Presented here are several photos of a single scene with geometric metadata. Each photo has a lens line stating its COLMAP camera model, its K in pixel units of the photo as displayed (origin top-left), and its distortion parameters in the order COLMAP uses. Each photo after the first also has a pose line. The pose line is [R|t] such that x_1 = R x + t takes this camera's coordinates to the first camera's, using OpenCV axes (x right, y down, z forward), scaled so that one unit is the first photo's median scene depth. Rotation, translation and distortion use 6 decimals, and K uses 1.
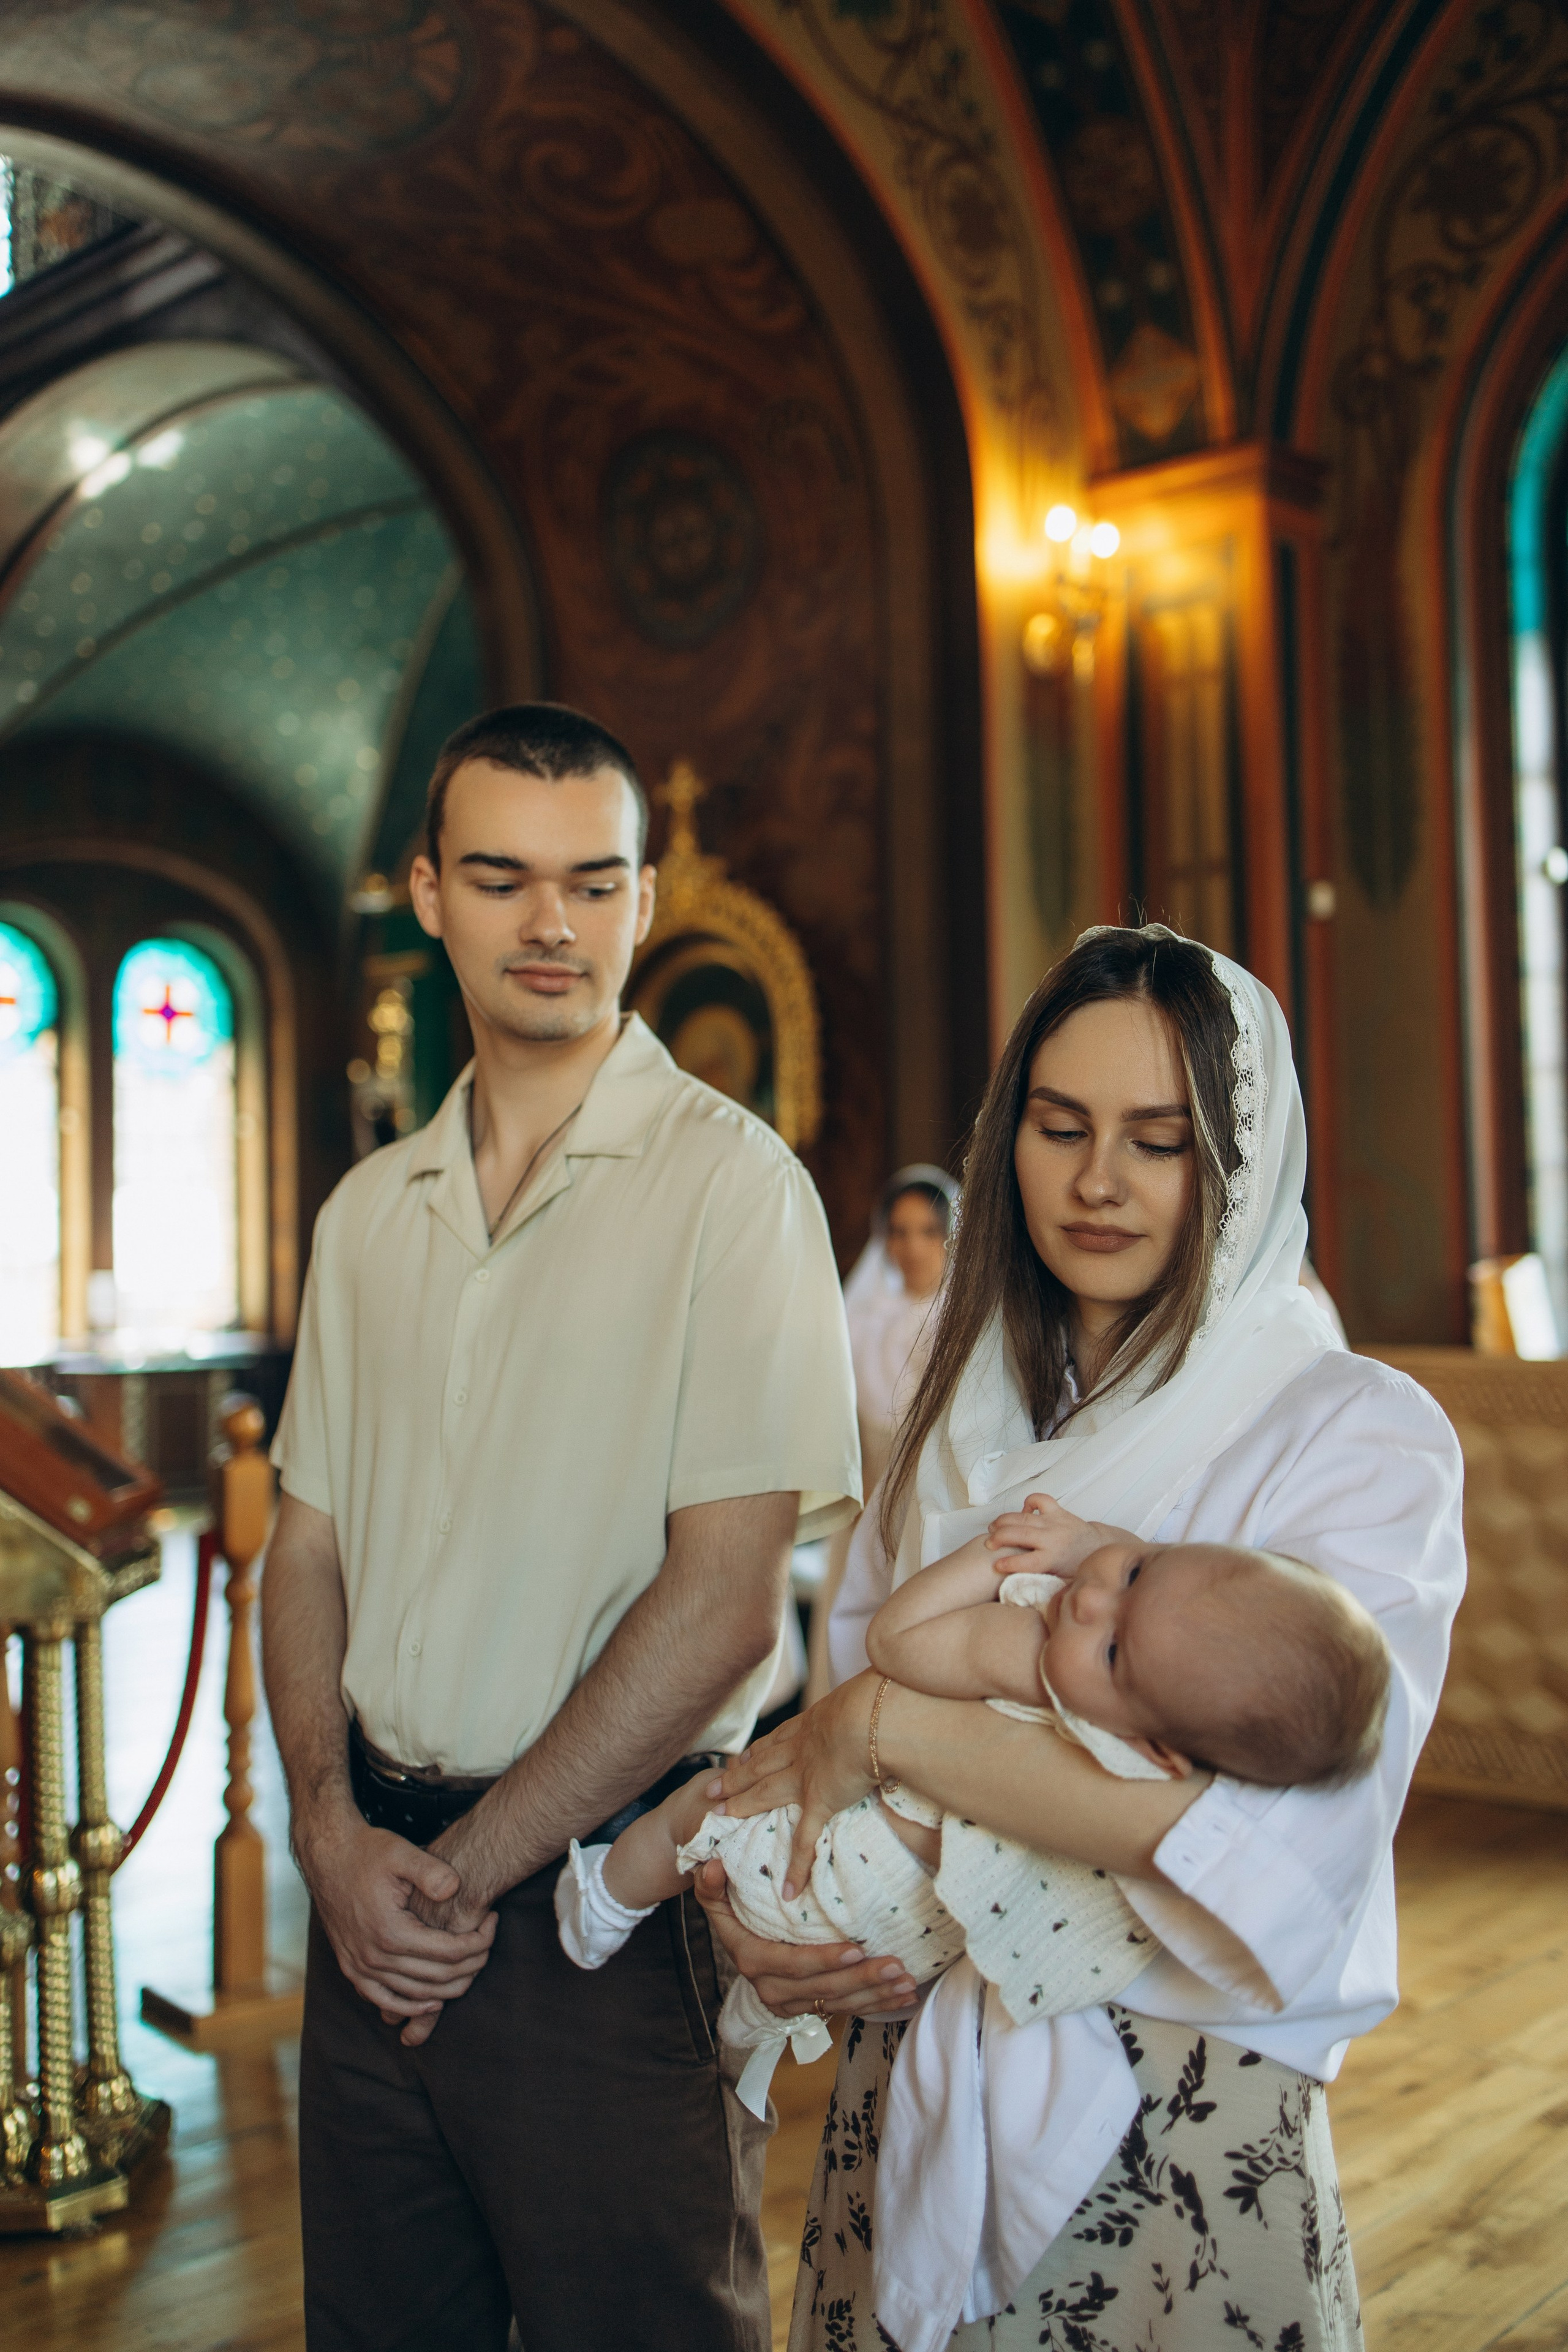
lens RADIAL K [[2395.3, 0, 793.8], [0, 2395.3, 1199.6], [0, 0, 1]] dist [0.004059, 0.000000]
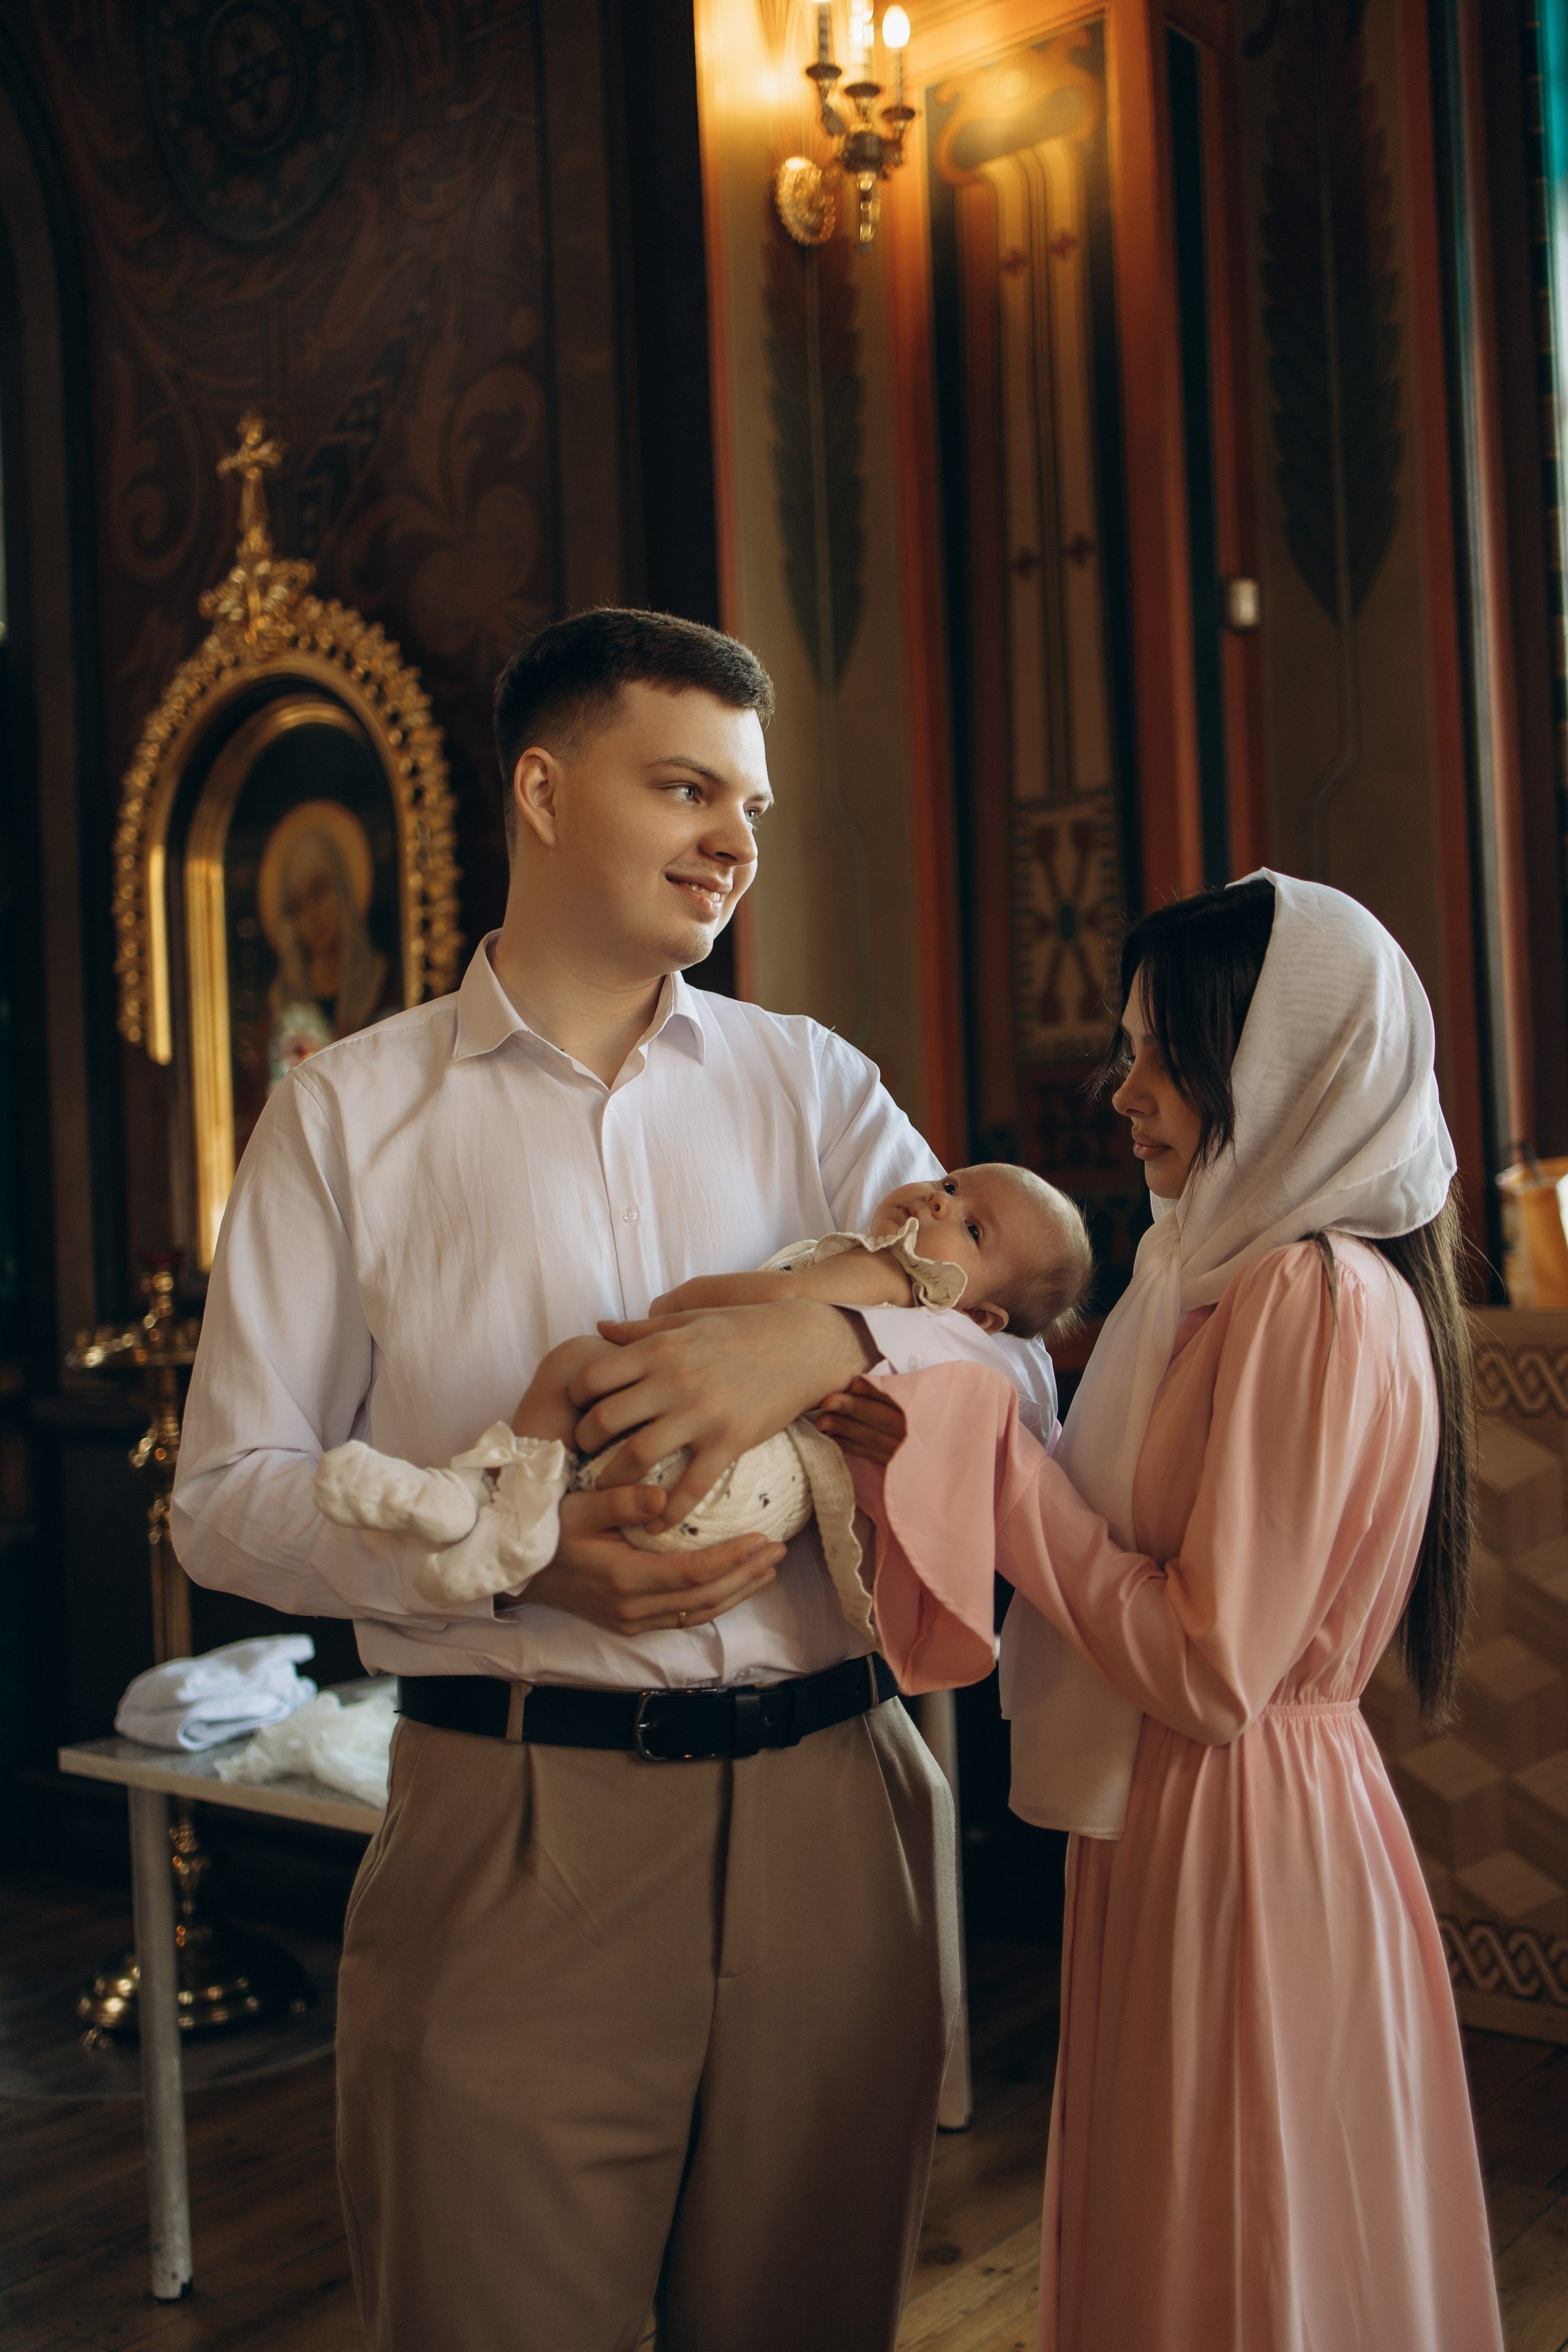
lens RADIAL K [[2395.3, 0, 808.8], [0, 2395.3, 1185.8], [0, 0, 1]] dist [0.004059, 0.000000]
pose [[0.998388, -0.025092, 0.050916, 0.067444], [0.023851, 0.999407, 0.024825, 0.011713], [-0.051508, -0.023570, 0.998394, 0.362318]]
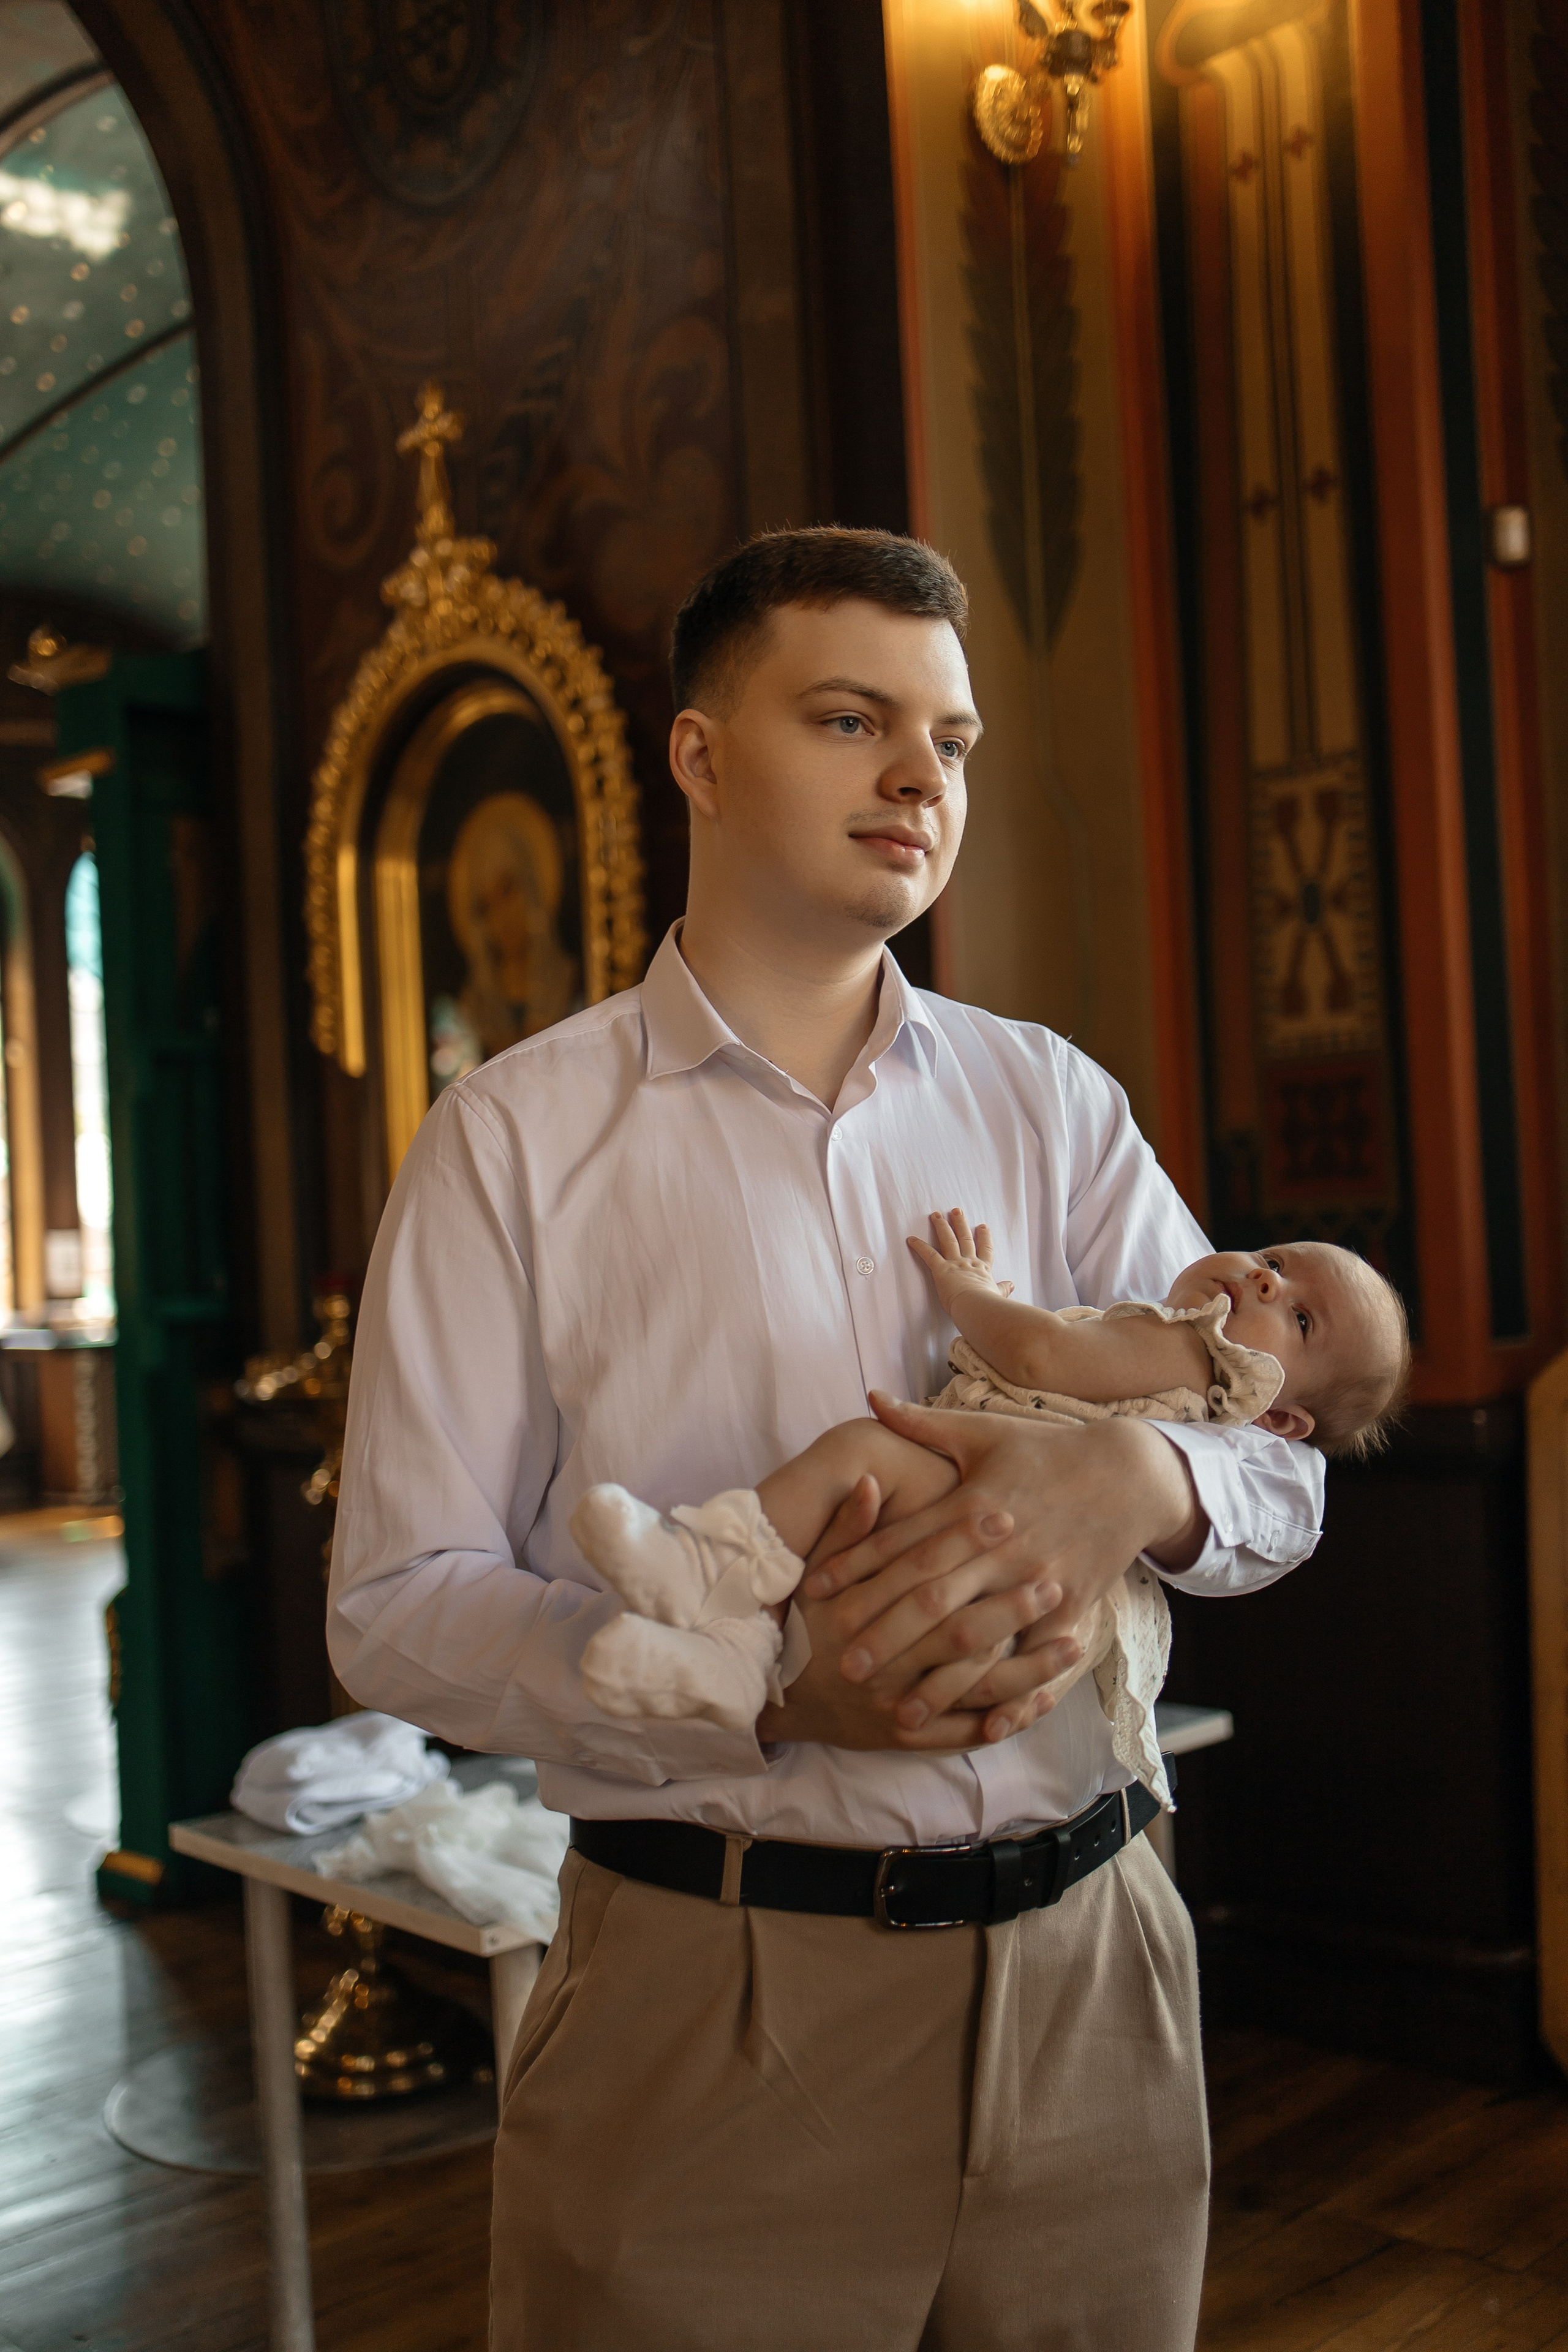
lens RADIAL K [[2395.3, 0, 799.9], [0, 2395.3, 1212.6], [0, 0, 1]] dist [0.004059, 0.000000]
pose [[0.995841, -0.034523, -0.084309, 0.094388], [0.037675, 0.998638, 0.036084, 0.007822], [0.082948, -0.039110, 0.995786, 0.413694]]
